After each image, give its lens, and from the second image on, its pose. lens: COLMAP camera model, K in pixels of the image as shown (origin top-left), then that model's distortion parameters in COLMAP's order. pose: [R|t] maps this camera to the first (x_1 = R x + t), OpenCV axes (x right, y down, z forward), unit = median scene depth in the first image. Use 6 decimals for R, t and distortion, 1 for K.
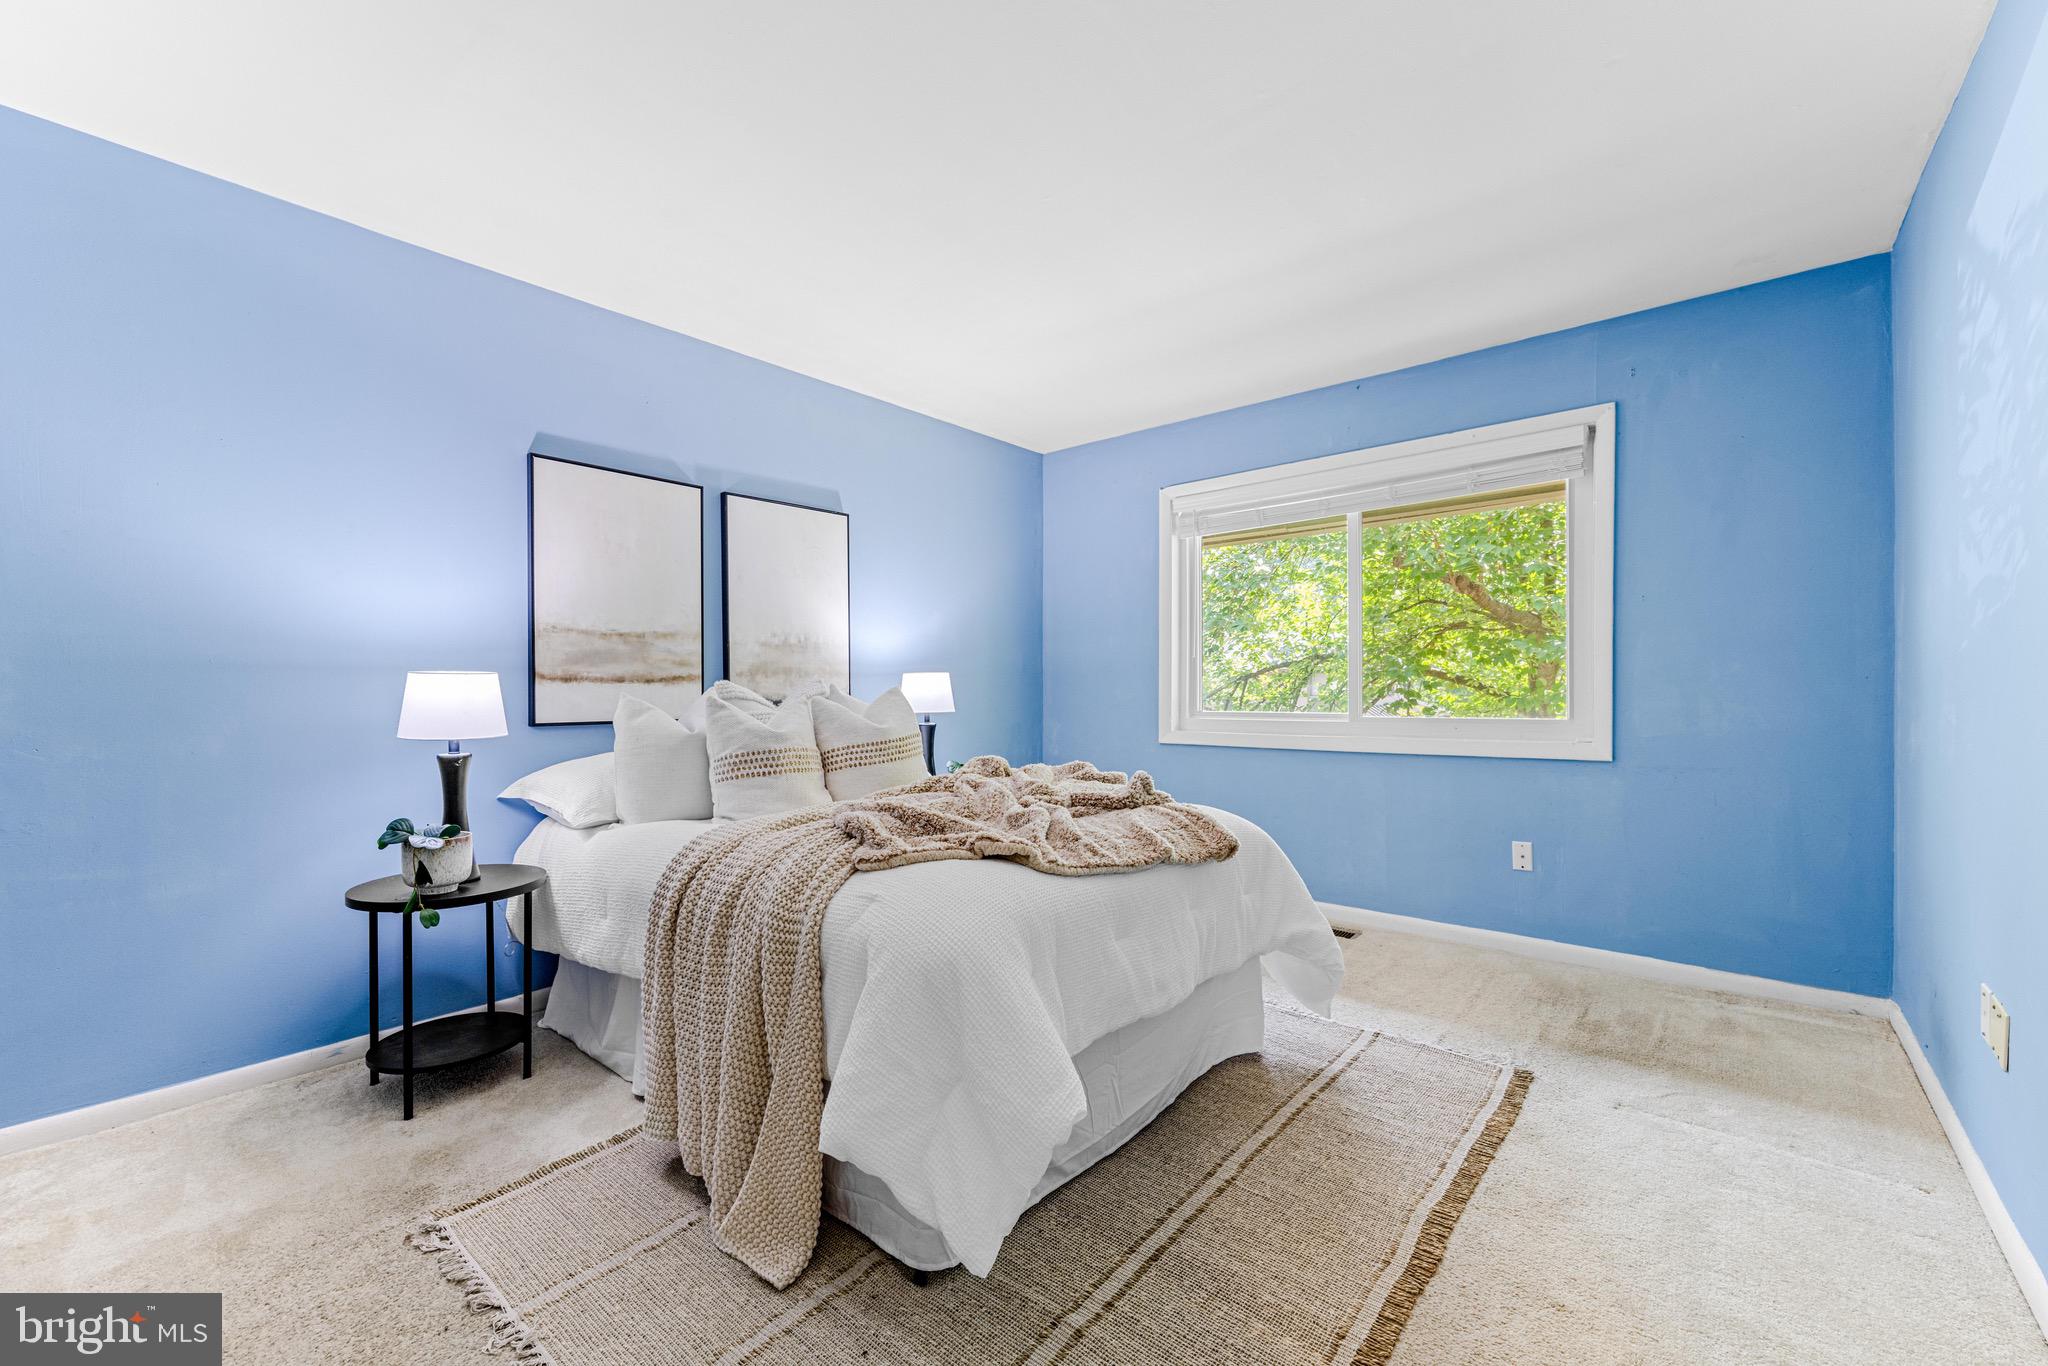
lens RADIAL K [[825.8, 0, 1029.9], [0, 825.8, 685.3], [0, 0, 1]] dist [-0.001693, 0.000046]
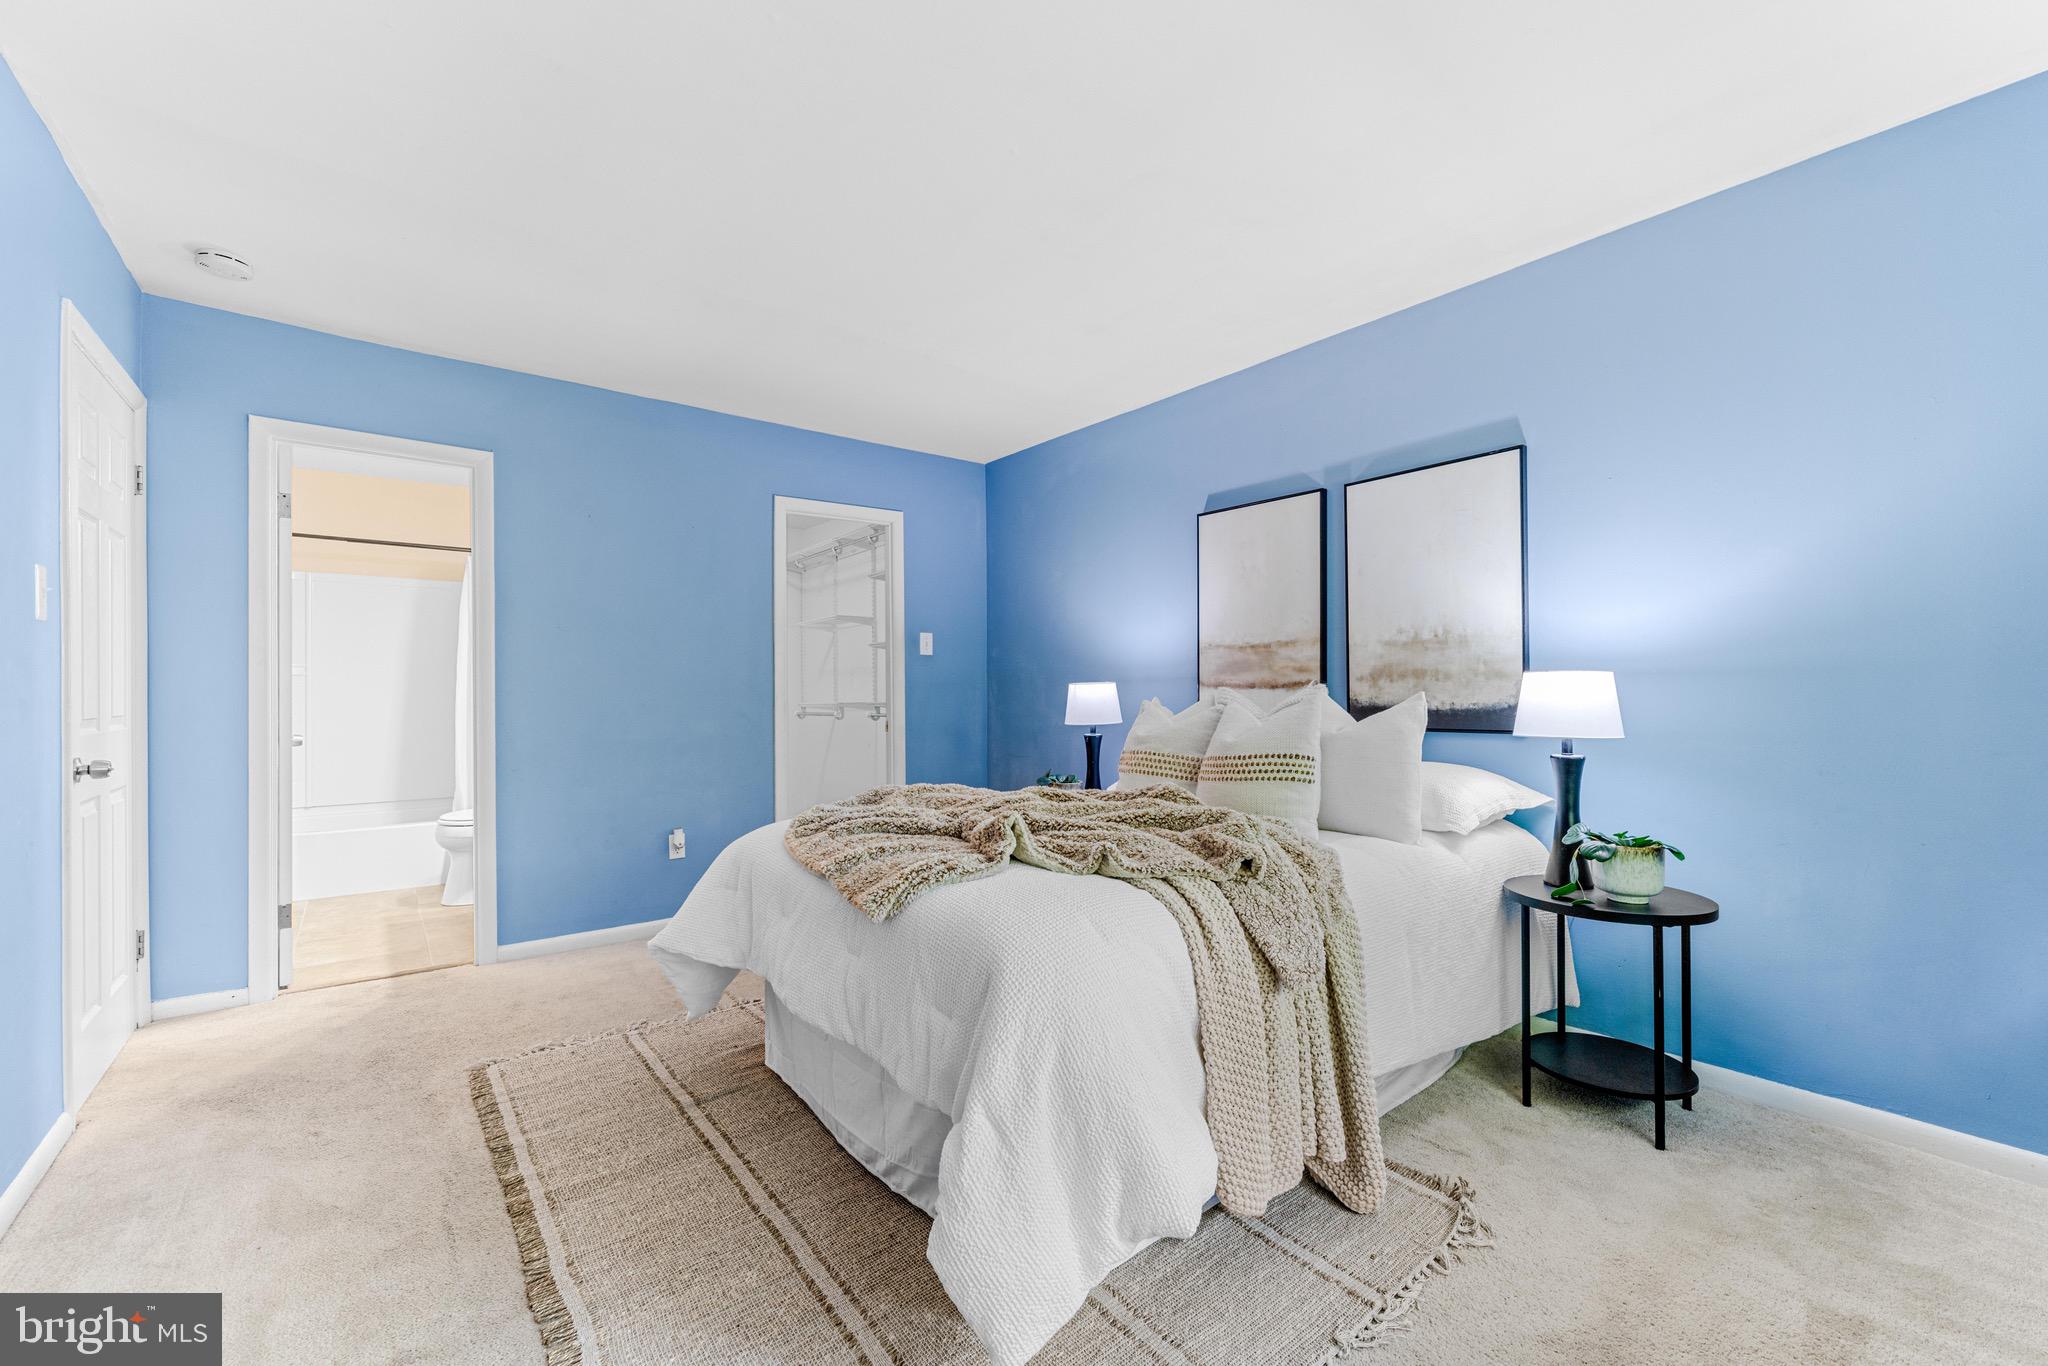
lens RADIAL K [[825.8, 0, 1030.2], [0, 825.8, 689.1], [0, 0, 1]] dist [-0.001693, 0.000046]
pose [[-0.199438, 0.005589, -0.979895, 0.675929], [0.007211, 0.999965, 0.004236, -0.009244], [0.979884, -0.006221, -0.199471, 0.906891]]
